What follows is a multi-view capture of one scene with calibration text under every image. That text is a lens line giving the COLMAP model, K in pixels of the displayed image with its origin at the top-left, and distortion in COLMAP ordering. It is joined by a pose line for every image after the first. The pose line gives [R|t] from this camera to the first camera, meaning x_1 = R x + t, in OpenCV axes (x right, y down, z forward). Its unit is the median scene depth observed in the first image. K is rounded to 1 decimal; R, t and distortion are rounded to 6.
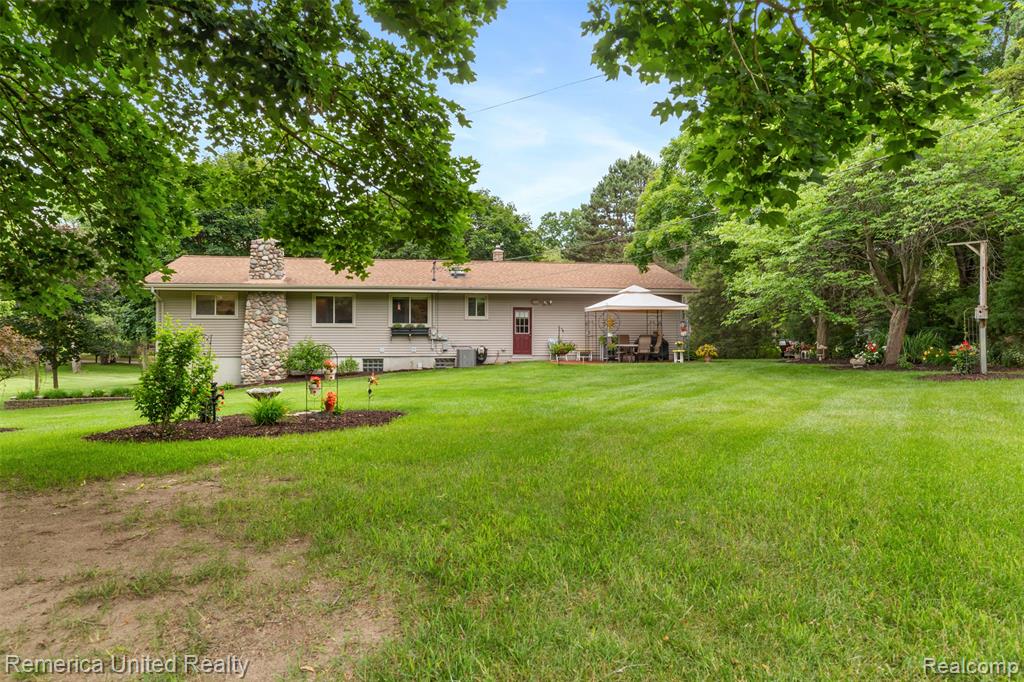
lens RADIAL K [[706.3, 0, 512.2], [0, 706.3, 340.0], [0, 0, 1]] dist [-0.009014, -0.001597]
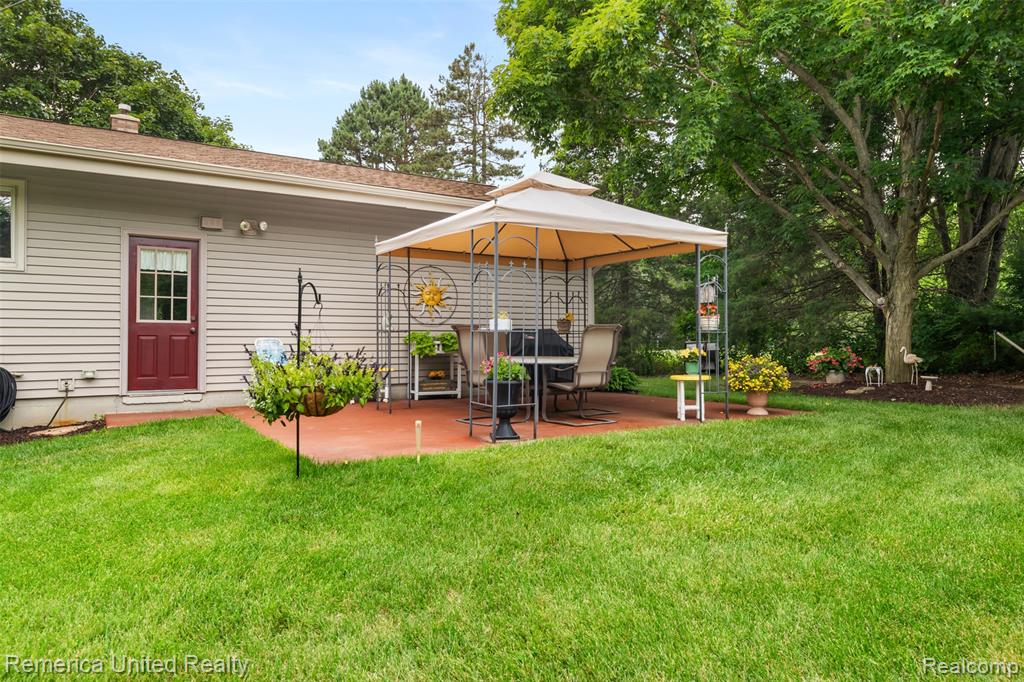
lens RADIAL K [[706.3, 0, 512.8], [0, 706.3, 338.3], [0, 0, 1]] dist [-0.009014, -0.001597]
pose [[0.927090, 0.003483, 0.374823, 0.040057], [-0.000119, 0.999960, -0.008998, 0.000820], [-0.374839, 0.008297, 0.927053, 0.657749]]
